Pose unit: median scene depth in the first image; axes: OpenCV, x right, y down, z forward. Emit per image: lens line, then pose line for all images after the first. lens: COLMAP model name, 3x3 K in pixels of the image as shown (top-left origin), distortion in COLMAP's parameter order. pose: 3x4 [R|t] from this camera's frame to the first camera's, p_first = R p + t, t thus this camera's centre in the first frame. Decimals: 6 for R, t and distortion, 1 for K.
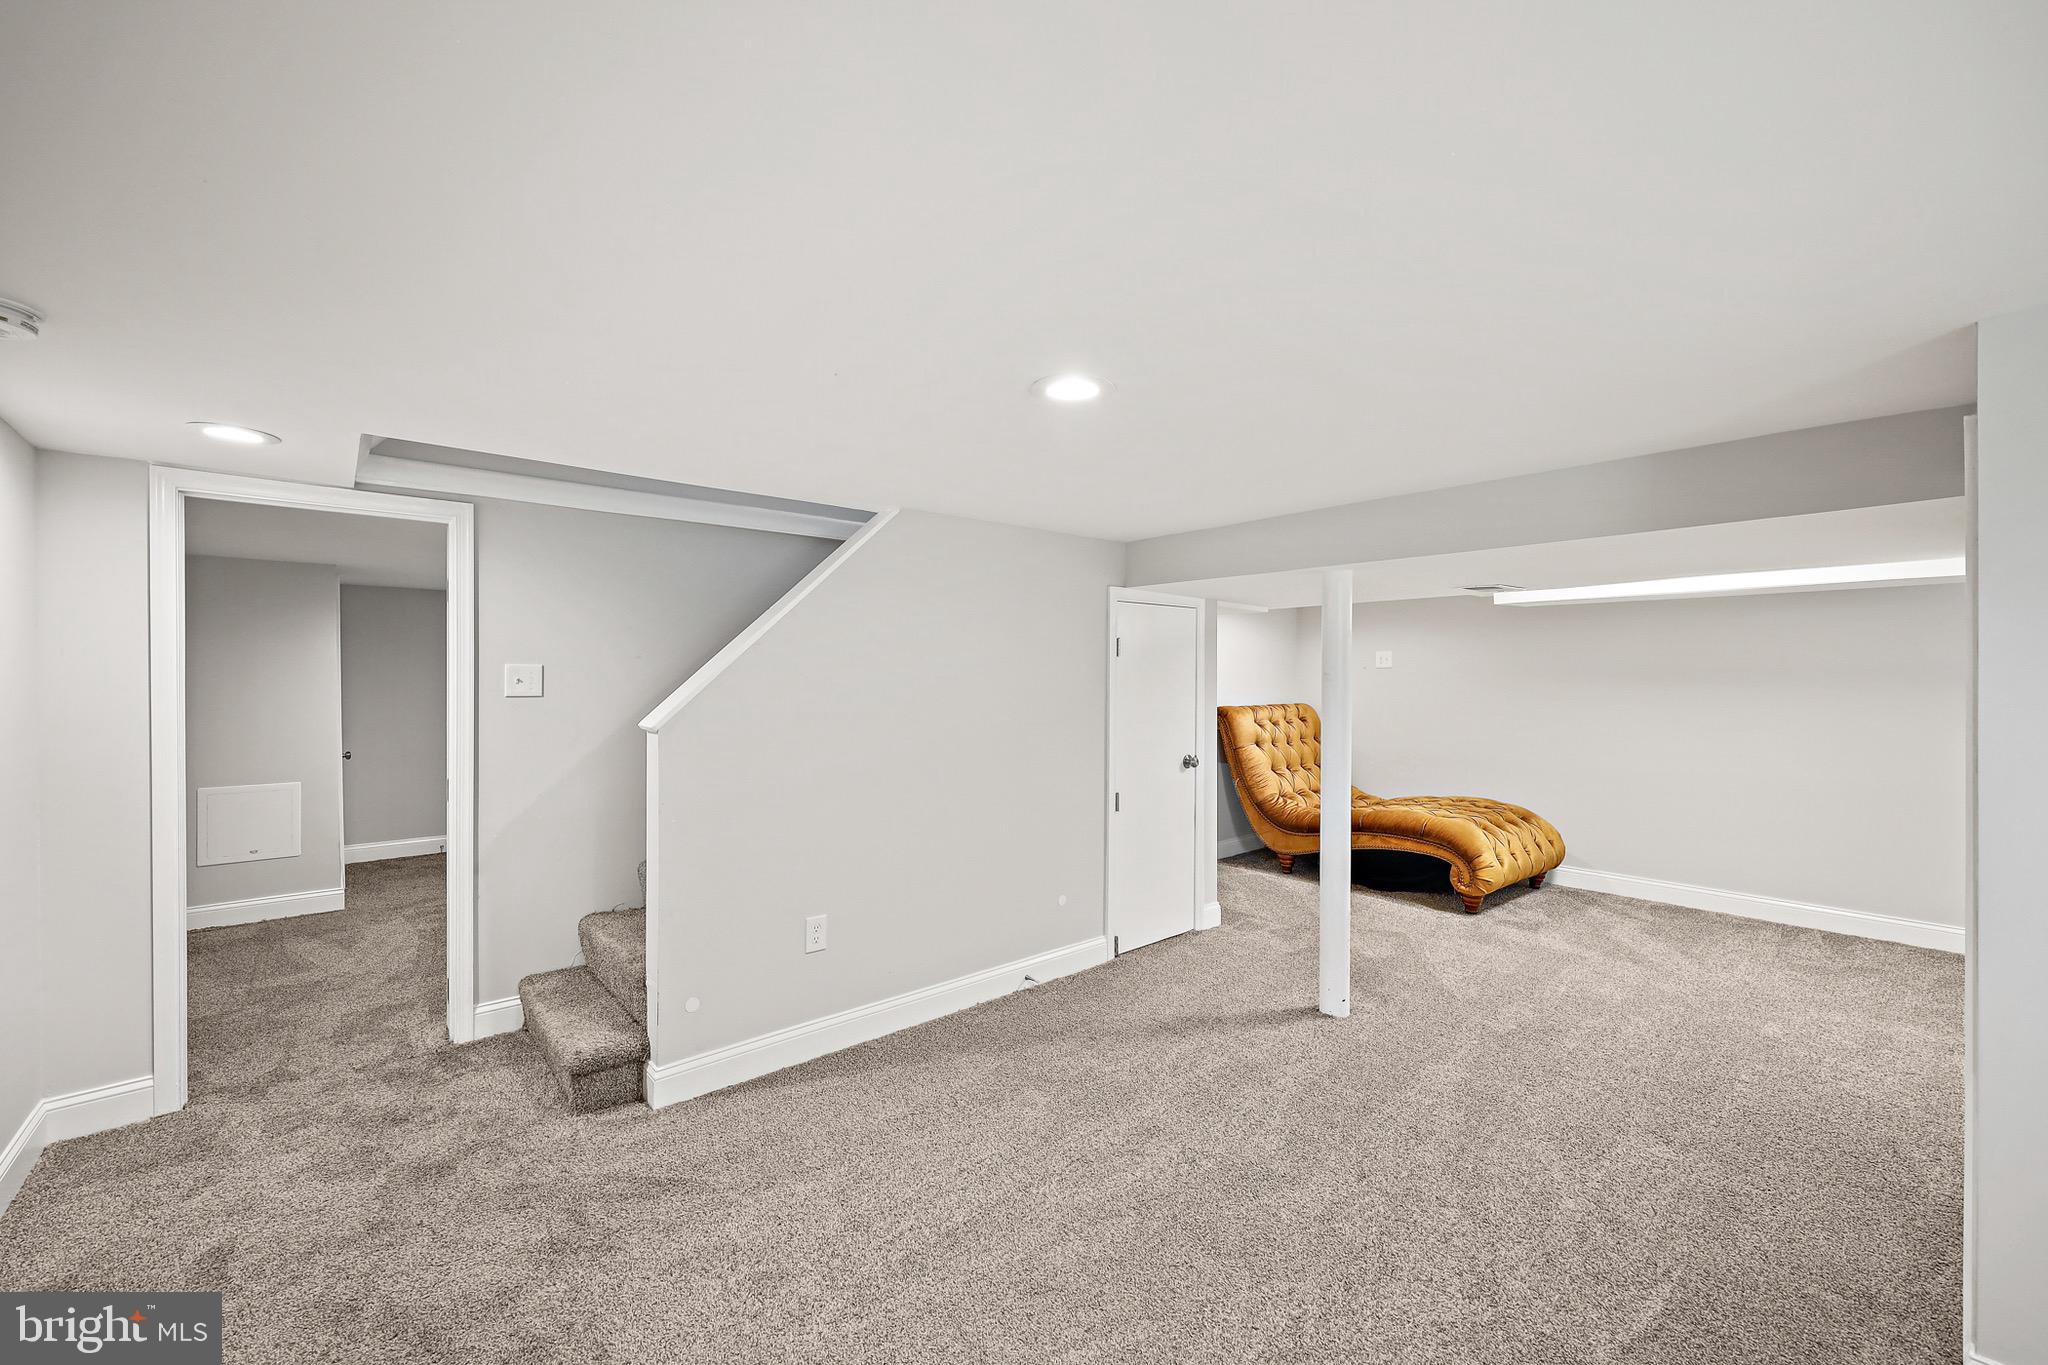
lens RADIAL K [[829.3, 0, 1028.3], [0, 829.3, 685.0], [0, 0, 1]] dist [-0.001825, 0.000167]
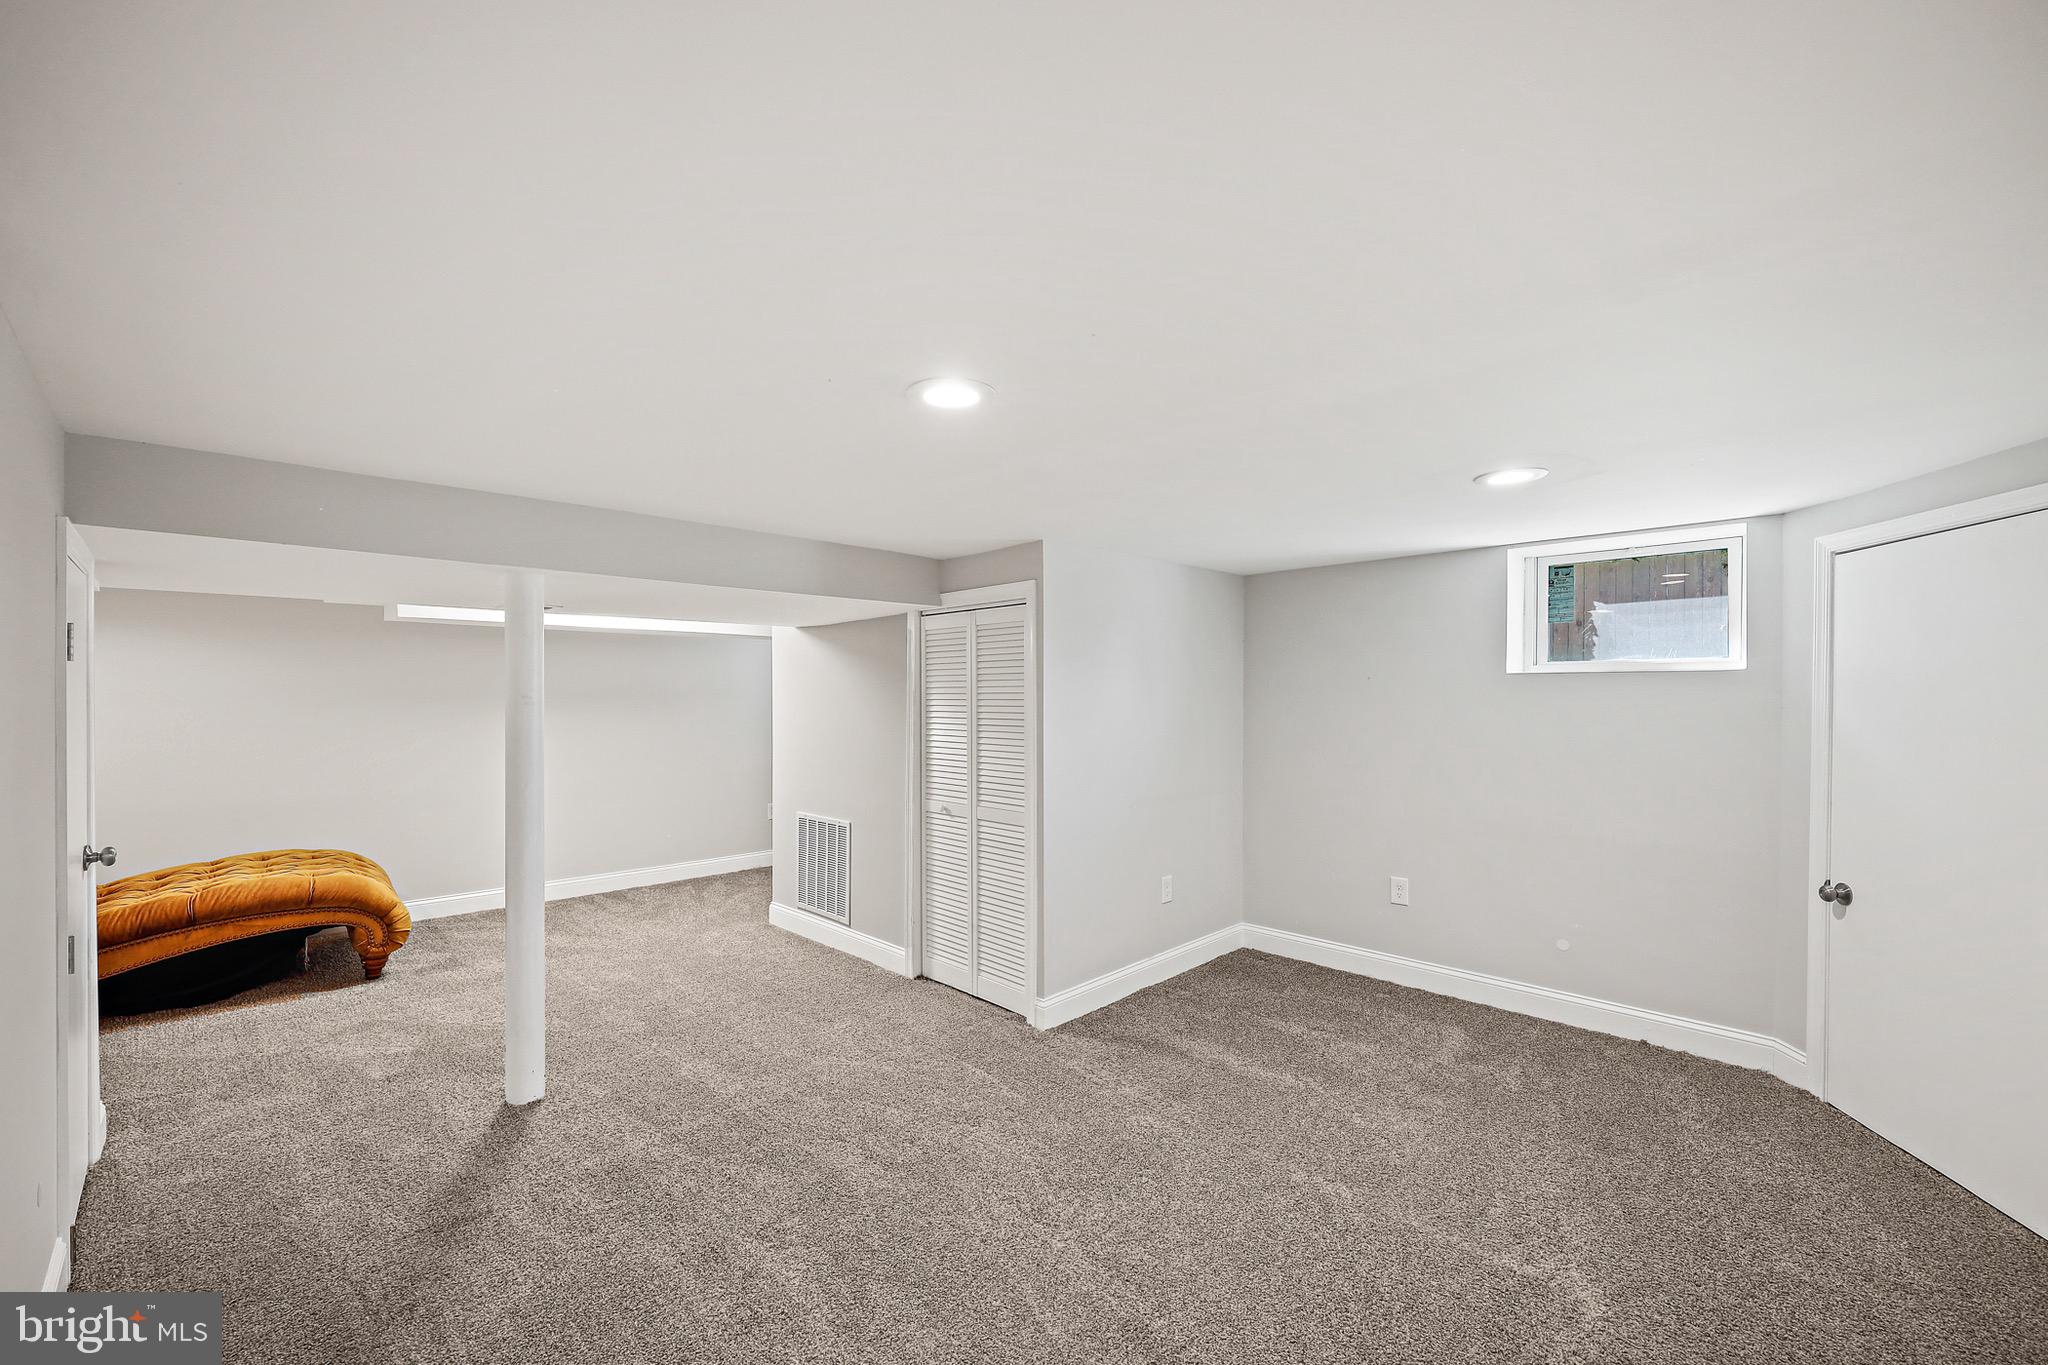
lens RADIAL K [[829.3, 0, 1028.3], [0, 829.3, 685.0], [0, 0, 1]] dist [-0.001825, 0.000167]
pose [[-0.079071, 0.016283, 0.996736, -0.458679], [0.009267, 0.999835, -0.015599, -0.006005], [-0.996826, 0.008004, -0.079209, 0.493467]]
